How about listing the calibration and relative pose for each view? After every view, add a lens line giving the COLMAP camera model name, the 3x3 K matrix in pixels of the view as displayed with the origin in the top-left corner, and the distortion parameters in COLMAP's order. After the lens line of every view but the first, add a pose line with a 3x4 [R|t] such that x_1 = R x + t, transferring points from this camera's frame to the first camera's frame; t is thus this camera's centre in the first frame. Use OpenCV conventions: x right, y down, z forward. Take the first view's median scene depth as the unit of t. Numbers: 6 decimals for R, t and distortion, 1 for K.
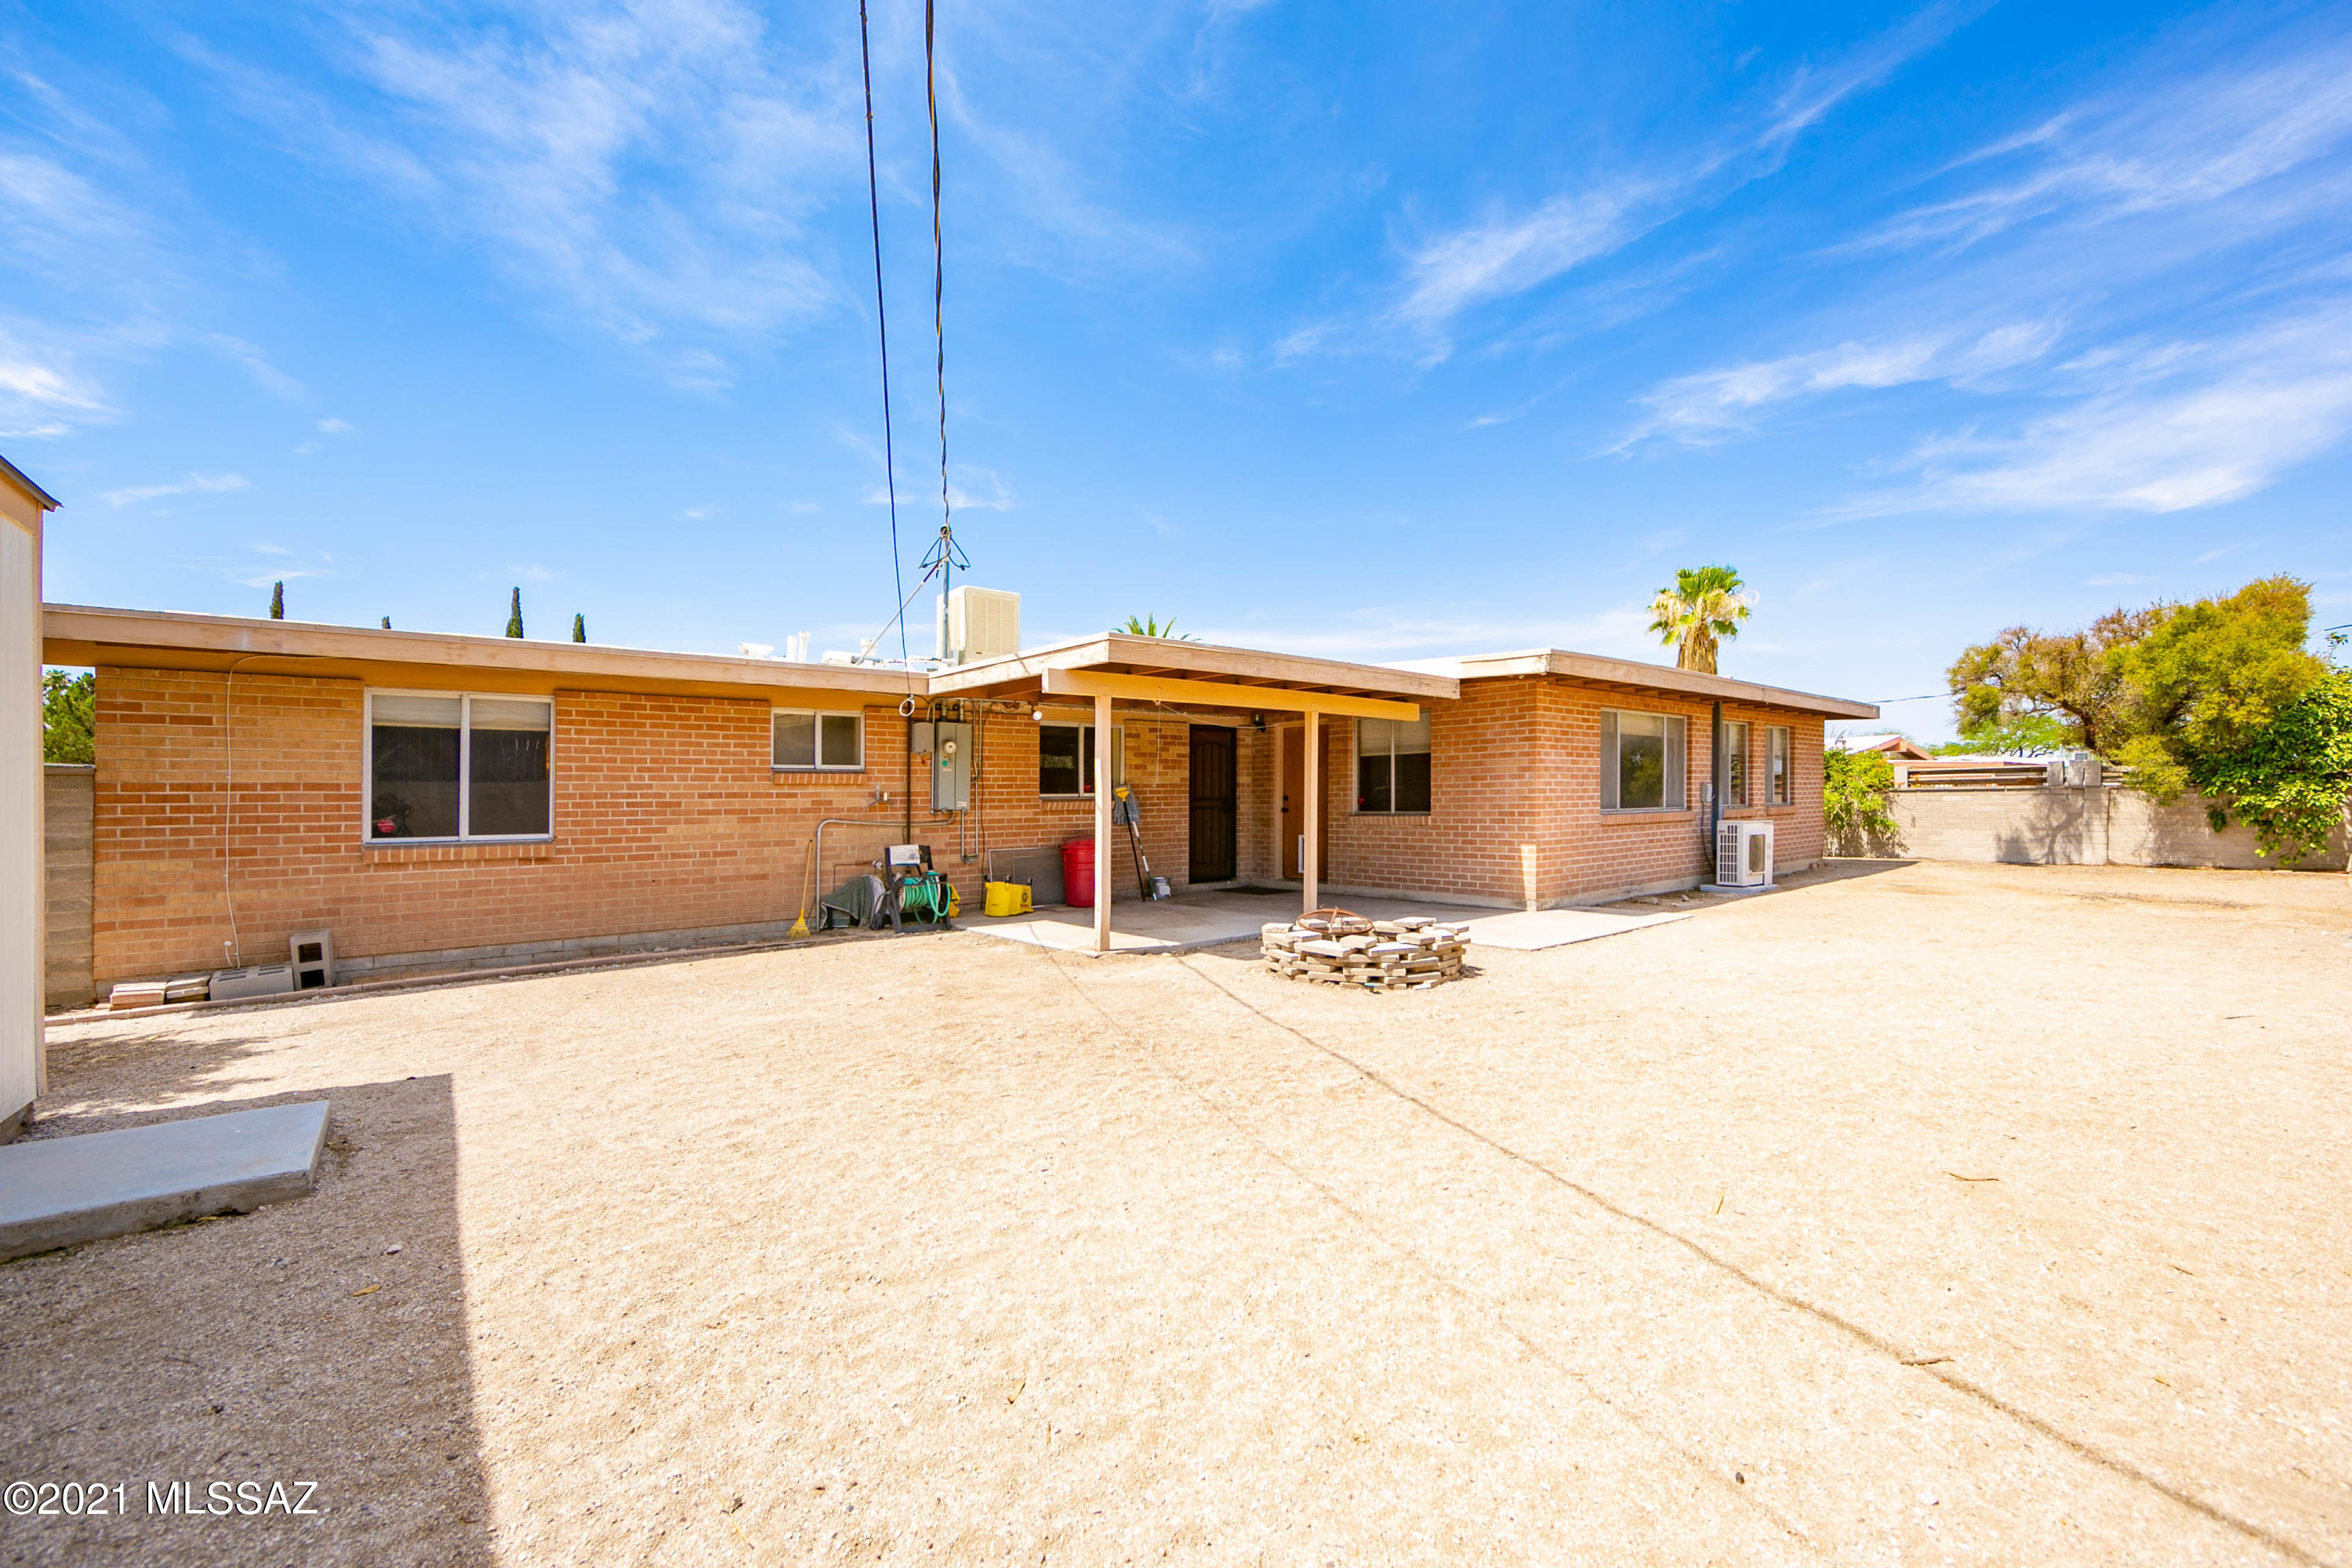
lens RADIAL K [[931.8, 0, 1167.8], [0, 931.8, 802.0], [0, 0, 1]] dist [-0.008934, 0.002221]
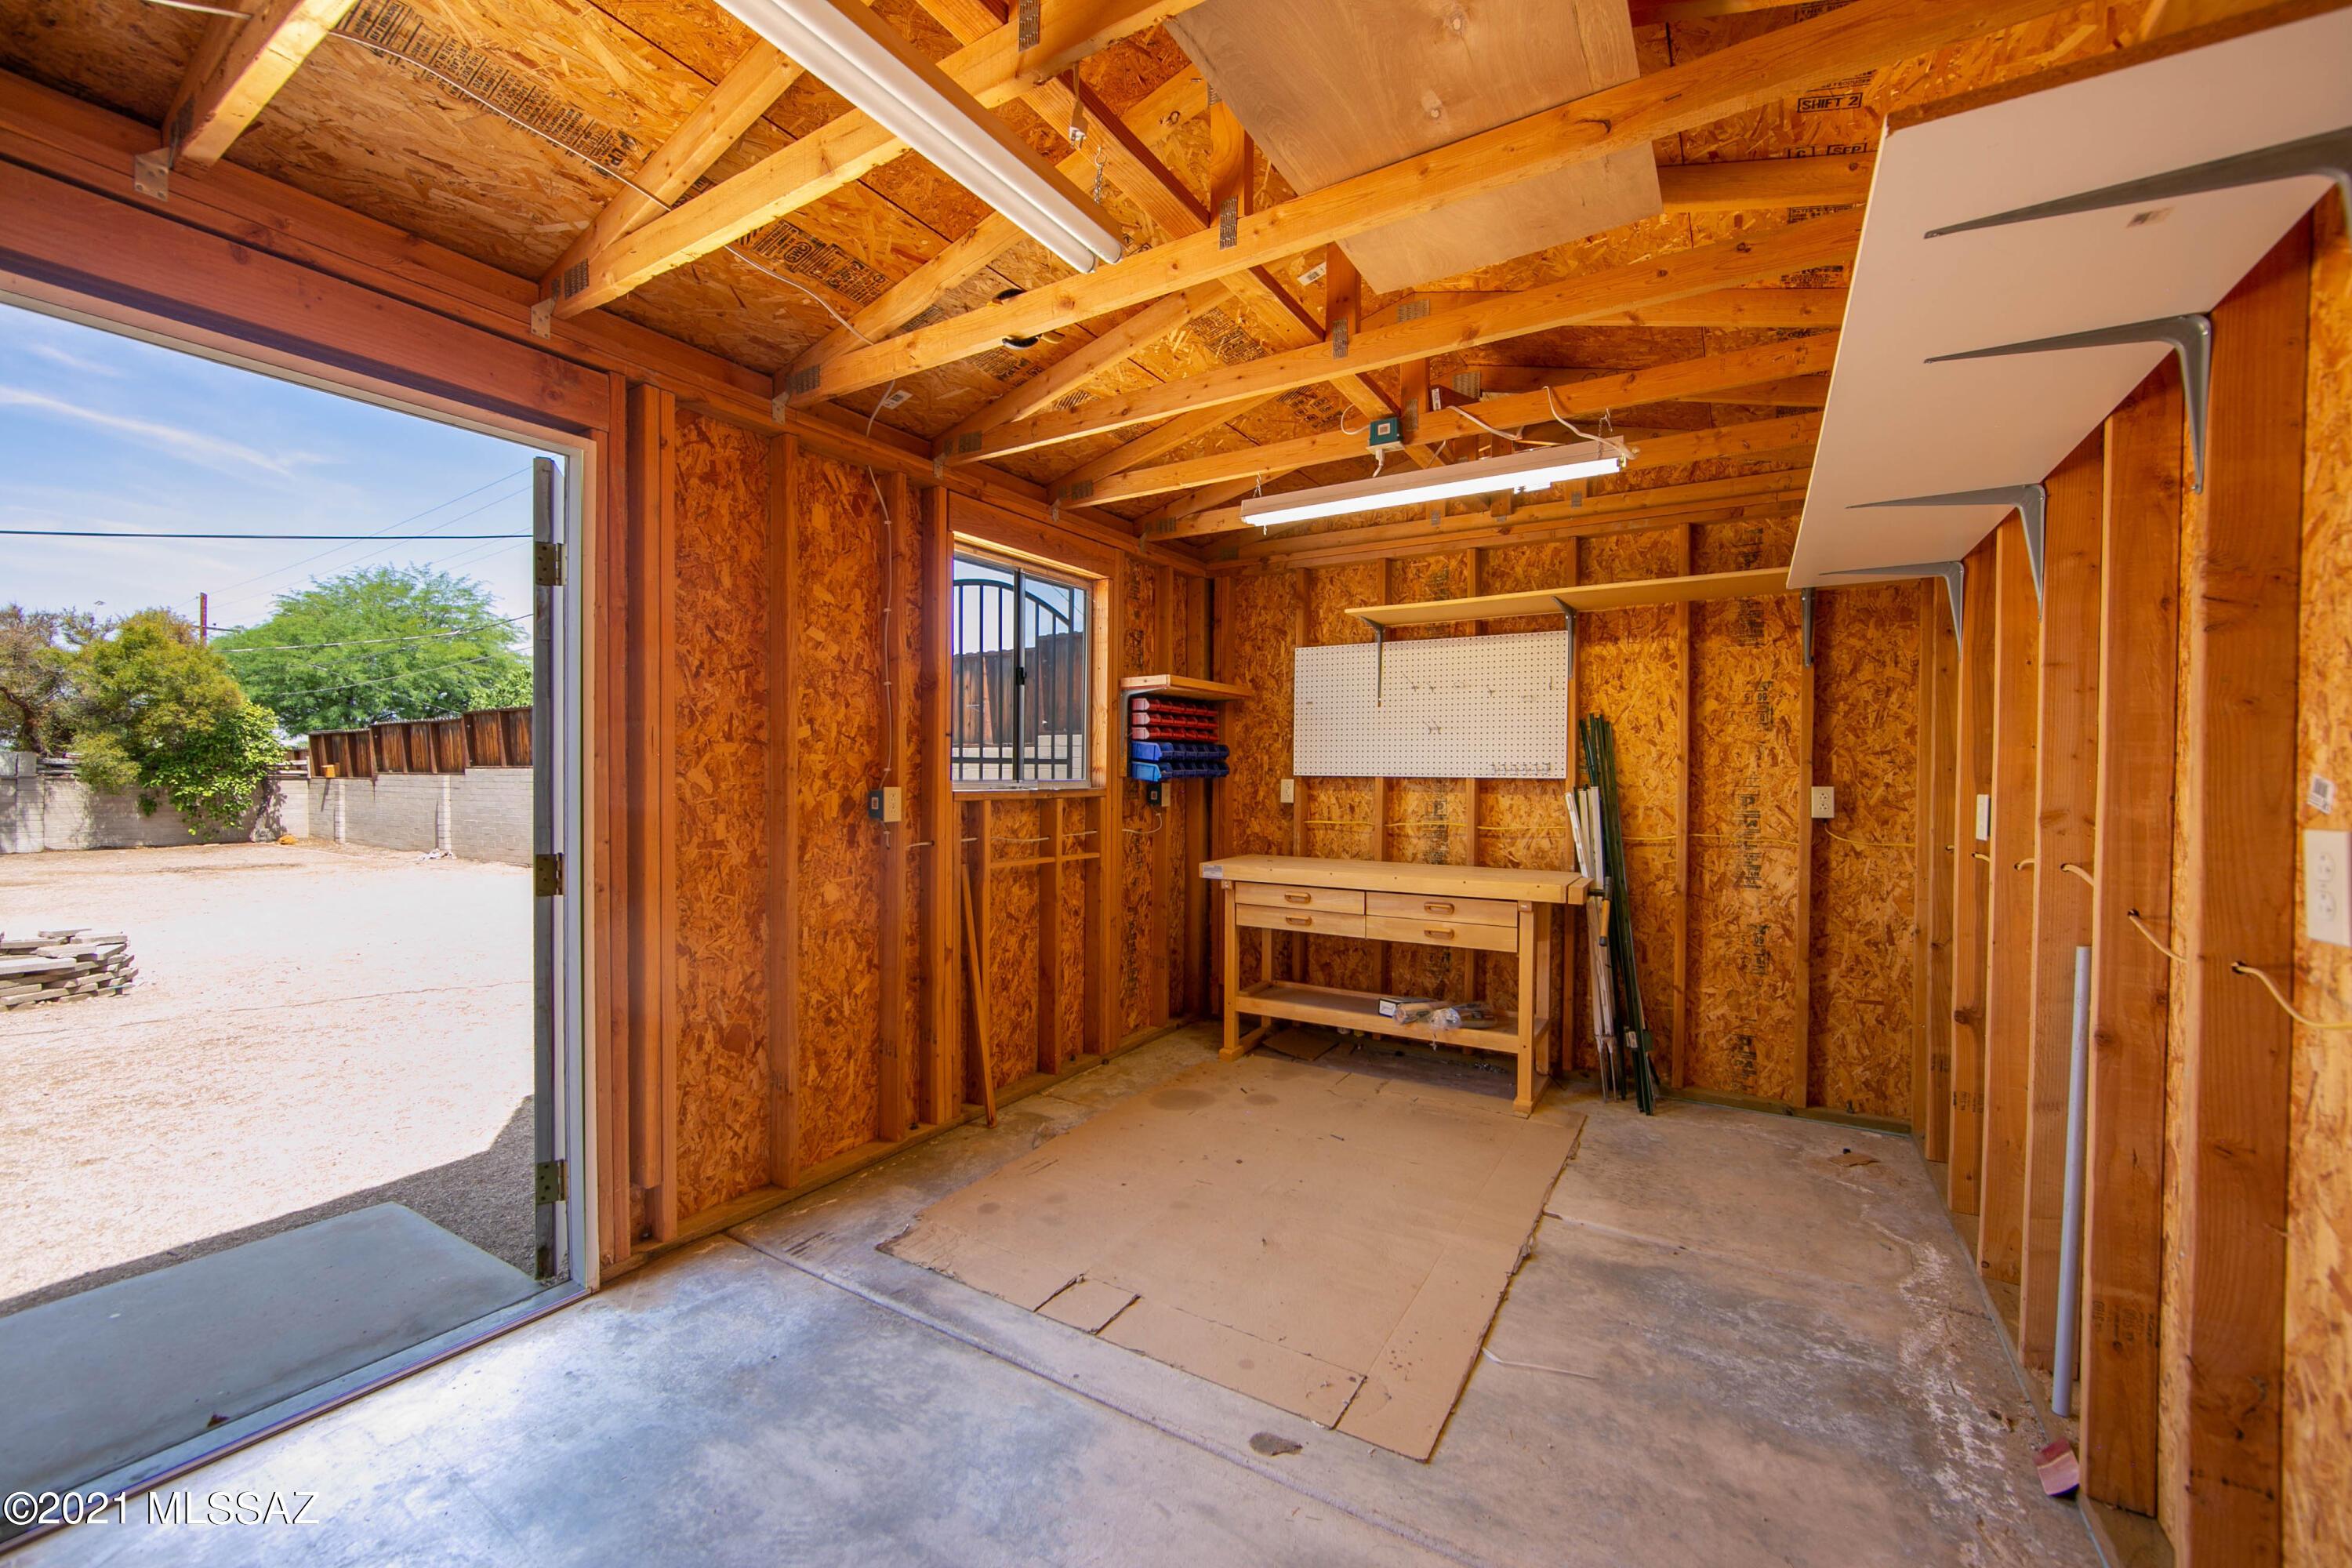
lens RADIAL K [[931.8, 0, 1181.3], [0, 931.8, 789.0], [0, 0, 1]] dist [-0.008934, 0.002221]
pose [[-0.341594, 0.001899, 0.939846, -0.463906], [0.002684, 0.999996, -0.001045, 0.001694], [-0.939844, 0.002166, -0.341598, 0.149744]]
